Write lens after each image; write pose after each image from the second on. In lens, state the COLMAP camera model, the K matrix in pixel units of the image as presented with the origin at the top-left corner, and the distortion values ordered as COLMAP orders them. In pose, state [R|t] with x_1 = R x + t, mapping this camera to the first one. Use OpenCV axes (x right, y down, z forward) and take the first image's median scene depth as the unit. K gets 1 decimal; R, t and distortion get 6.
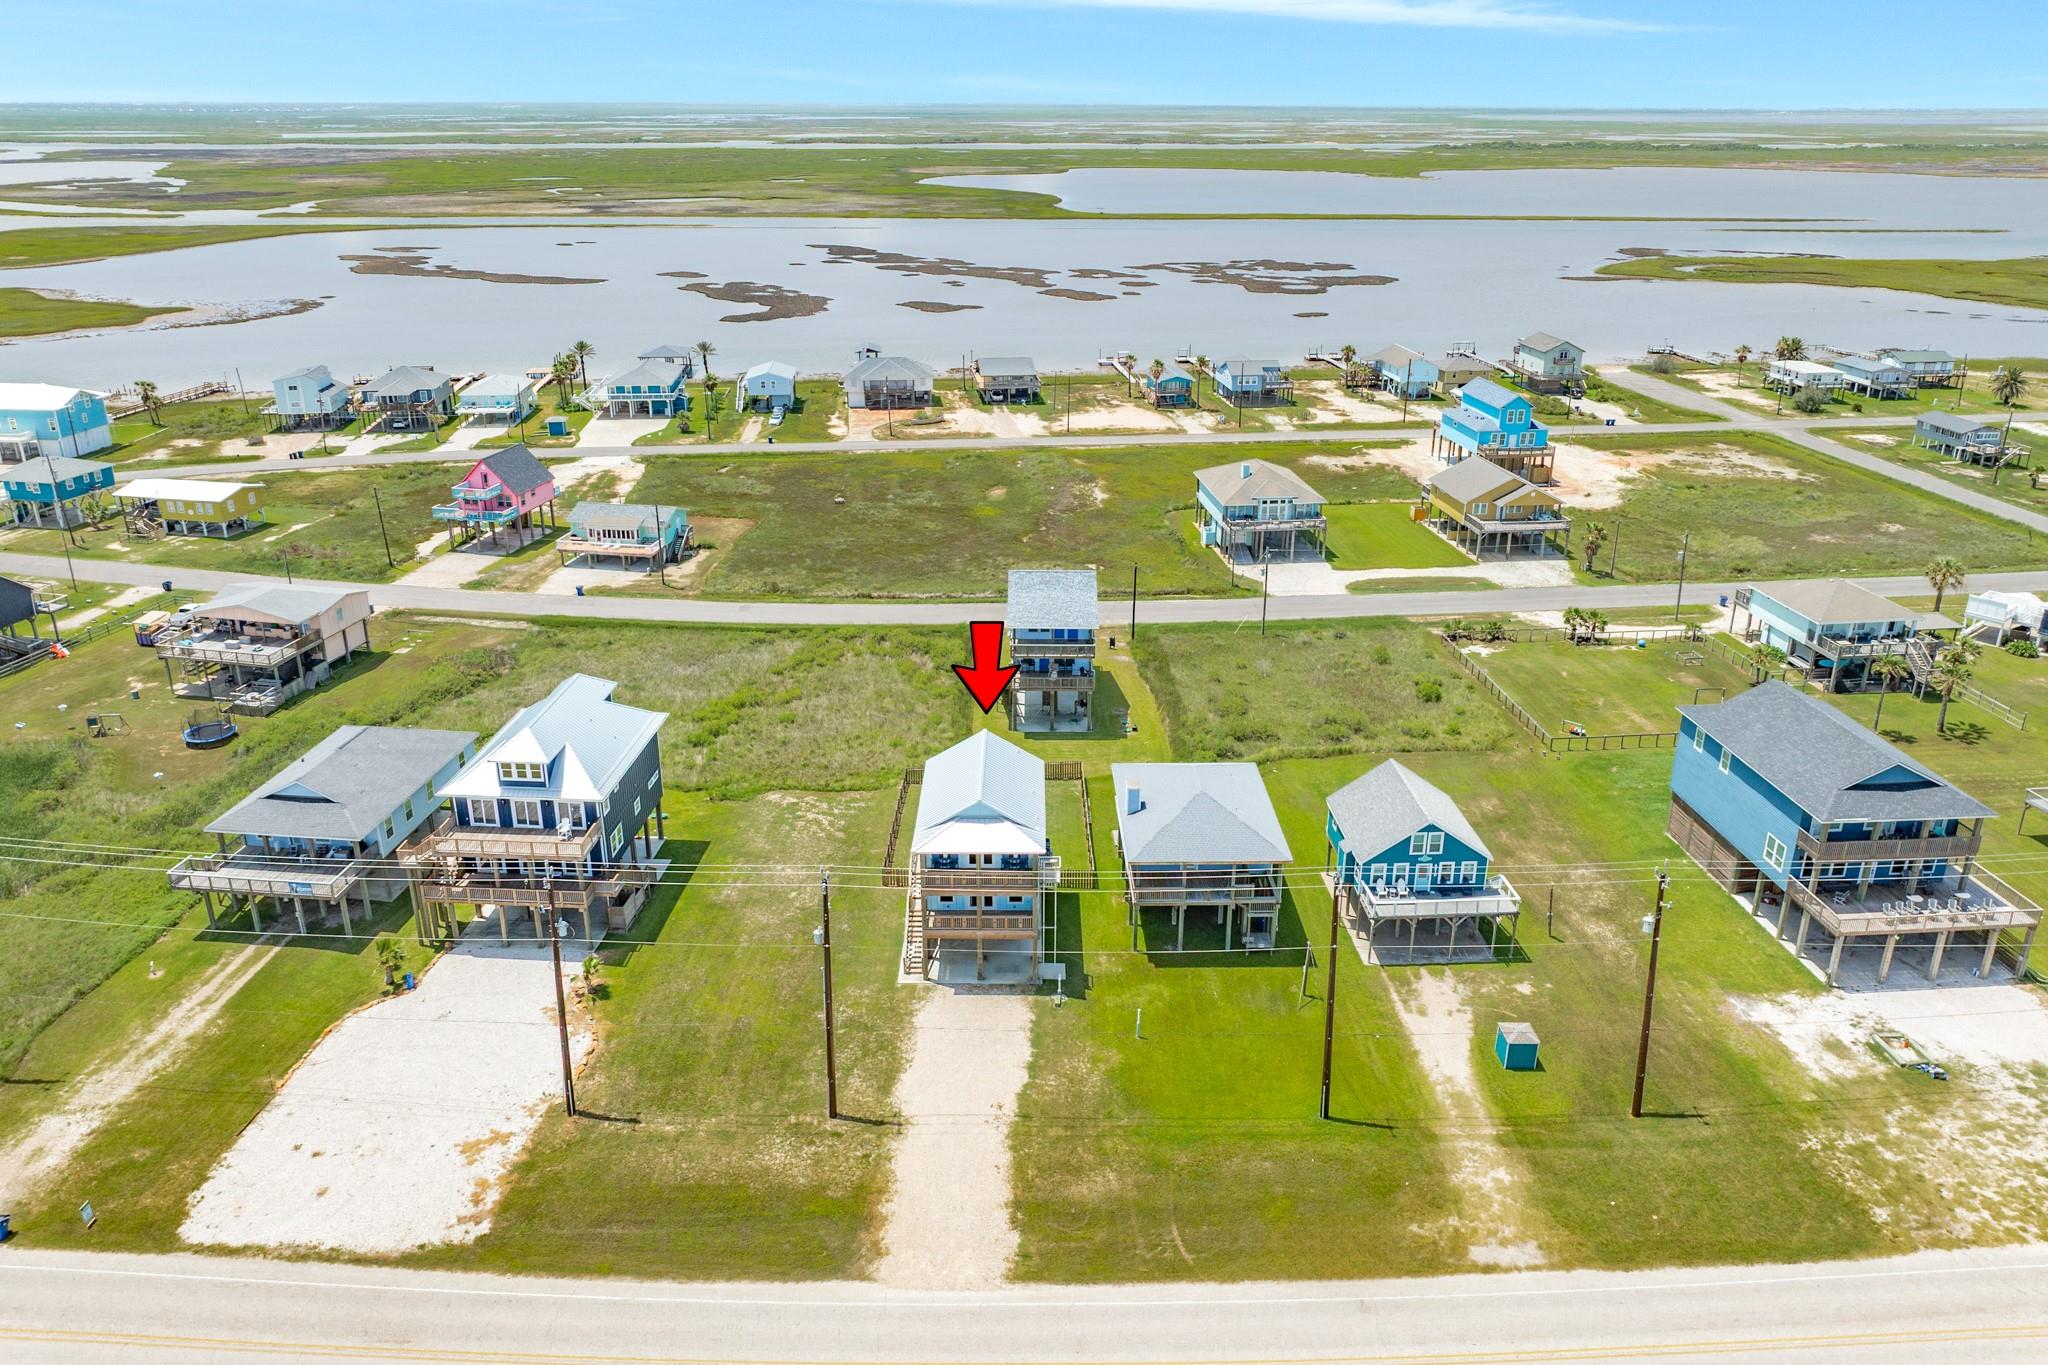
lens RADIAL K [[1426.1, 0, 1035.3], [0, 1426.1, 621.0], [0, 0, 1]] dist [-0.002989, -0.003374]
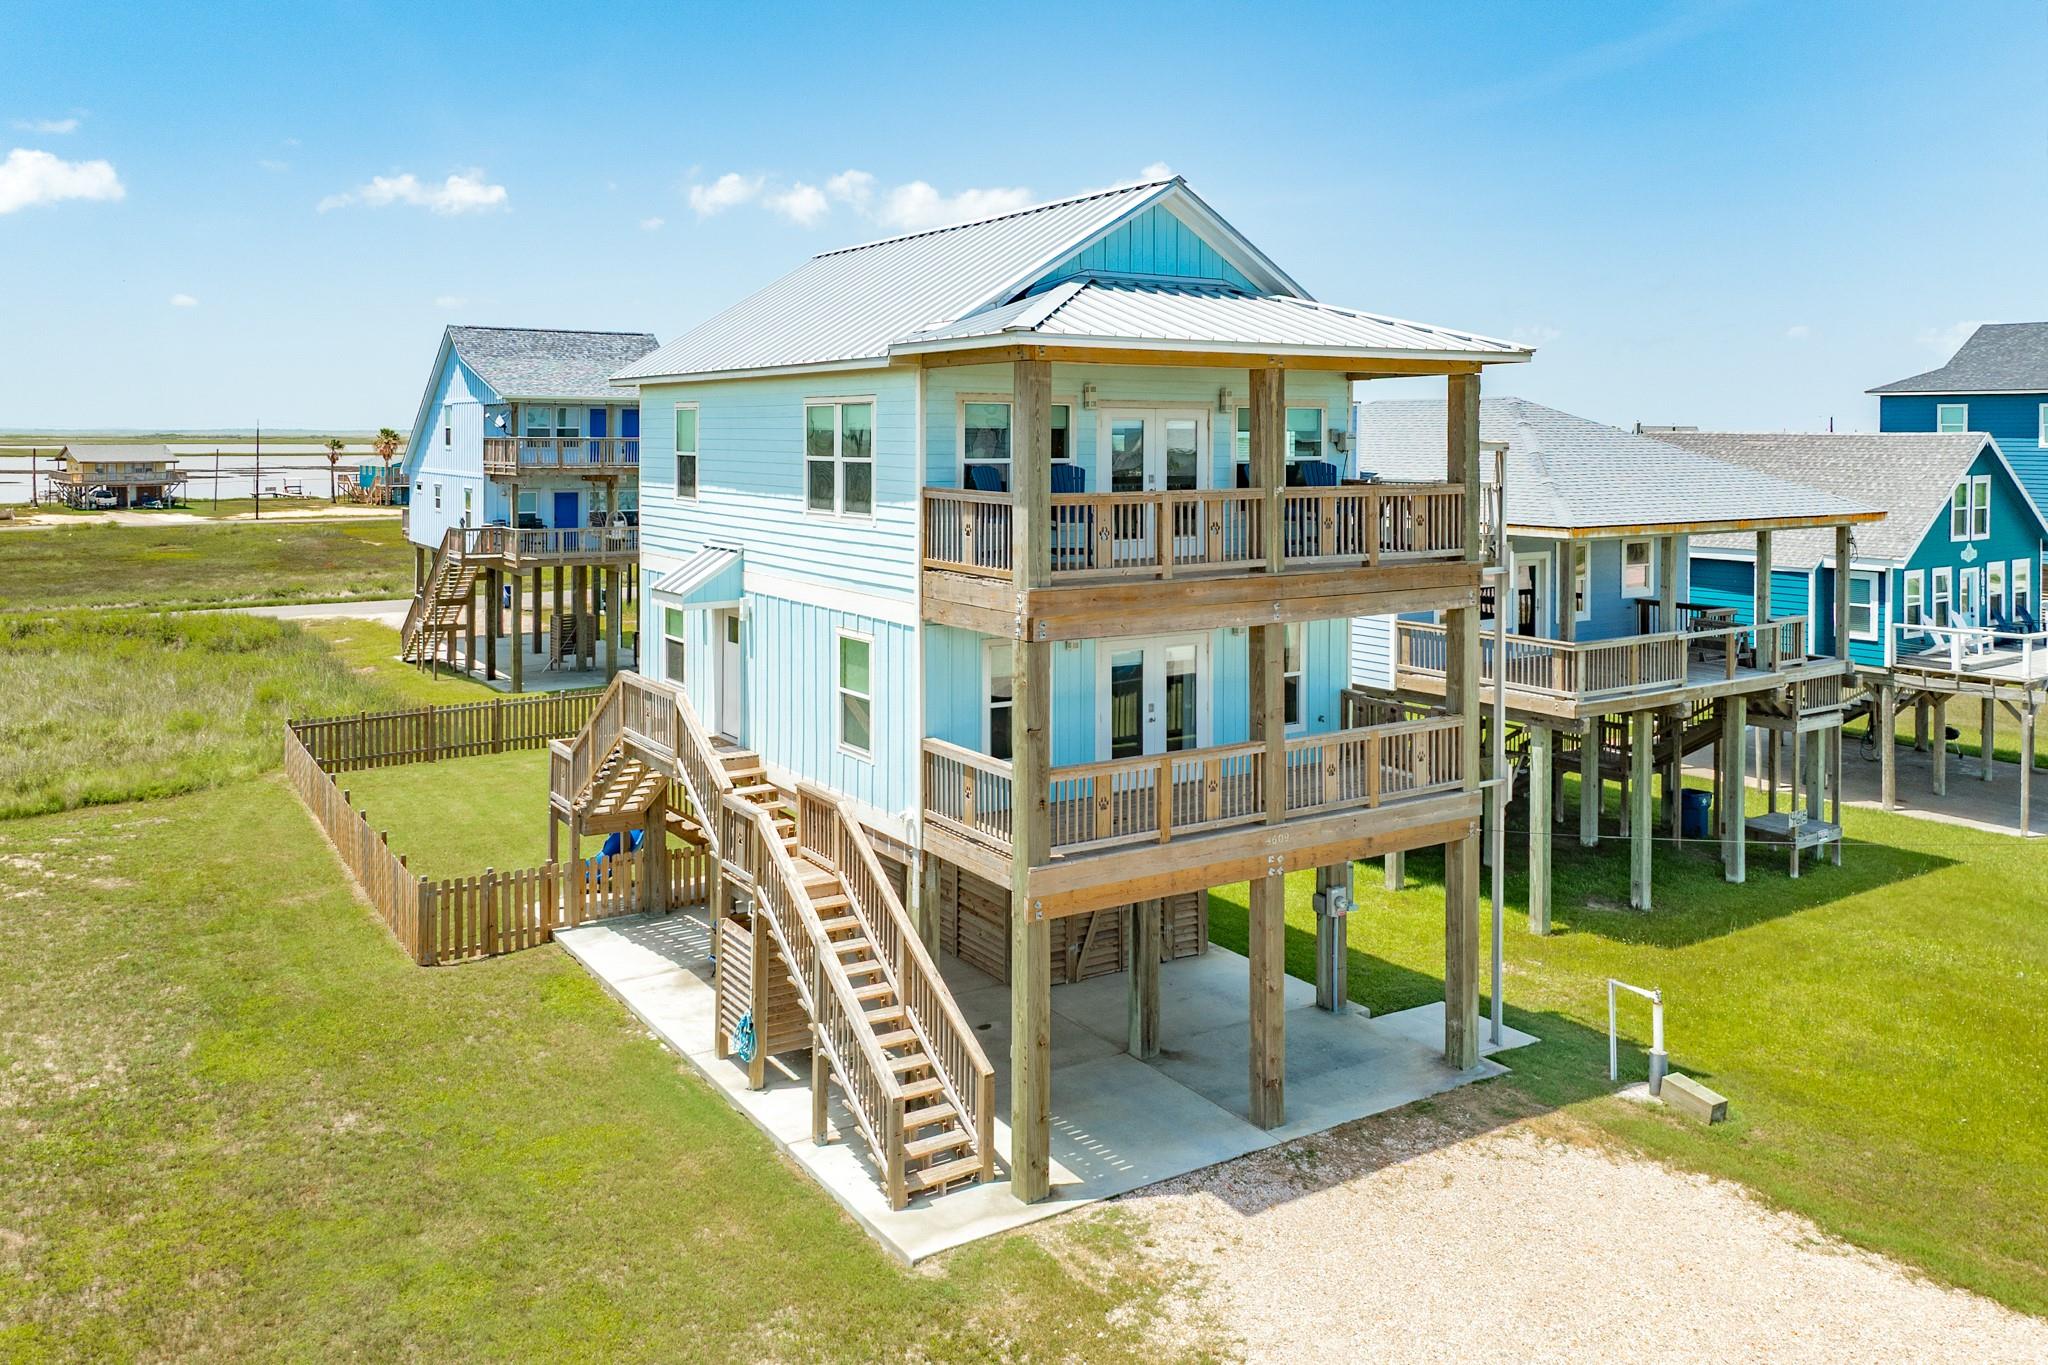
lens RADIAL K [[1552.0, 0, 988.9], [0, 1552.0, 448.6], [0, 0, 1]] dist [0.001303, 0.001382]
pose [[0.843982, -0.005354, 0.536345, -0.173684], [0.185925, 0.940874, -0.283176, 0.208799], [-0.503117, 0.338715, 0.795076, 0.787562]]
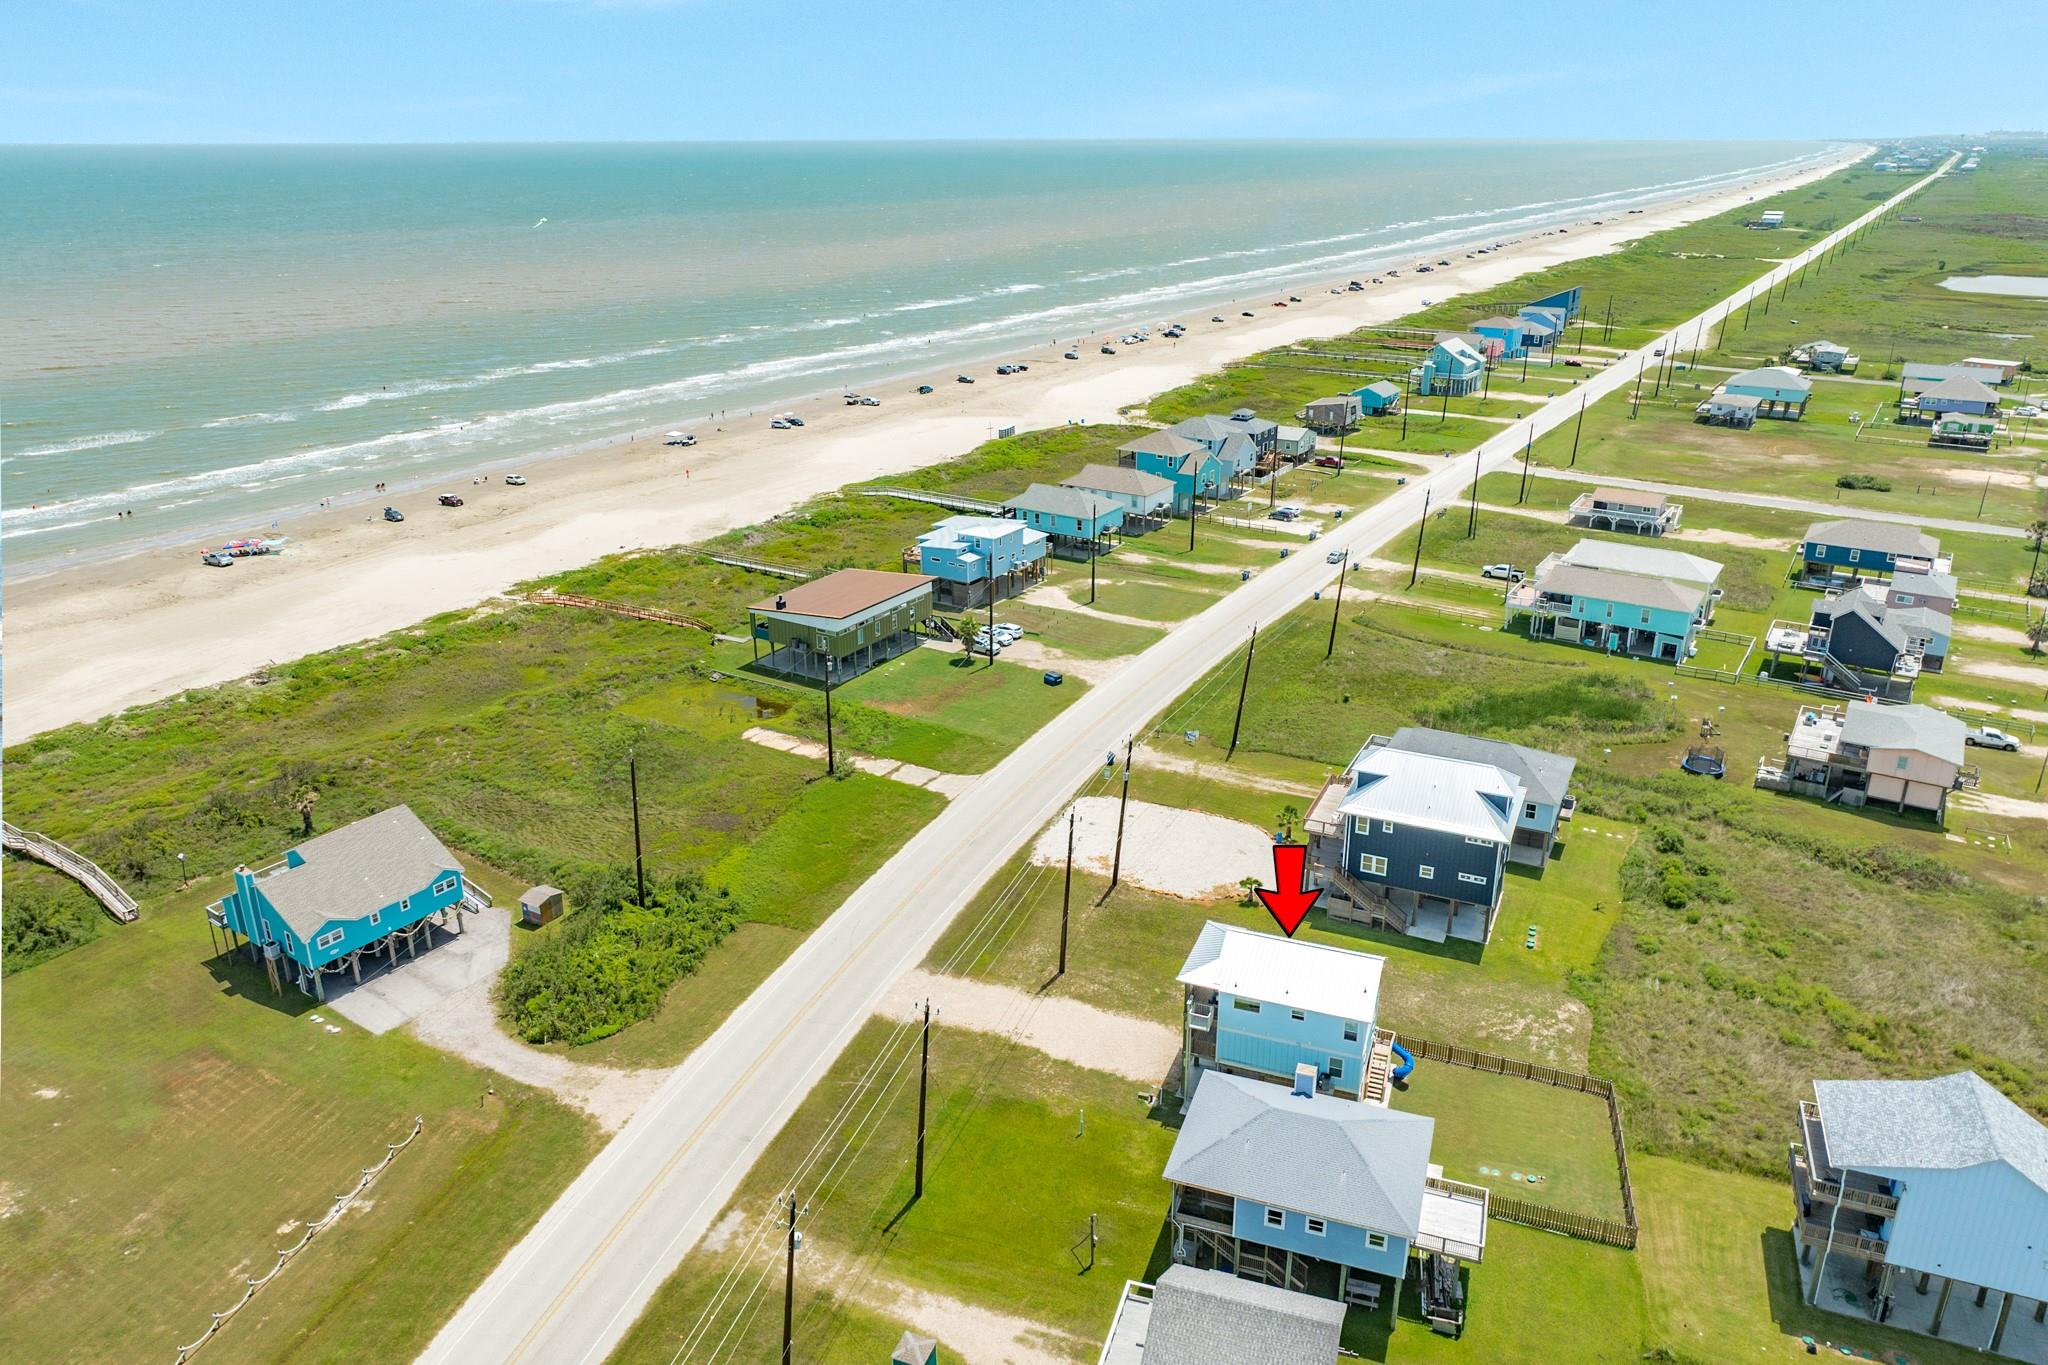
lens RADIAL K [[1410.9, 0, 1027.0], [0, 1410.9, 652.2], [0, 0, 1]] dist [-0.004092, -0.004143]
pose [[-0.362765, 0.319807, -0.875286, 0.853753], [-0.318047, 0.840381, 0.438869, -0.456695], [0.875927, 0.437589, -0.203147, 0.925315]]
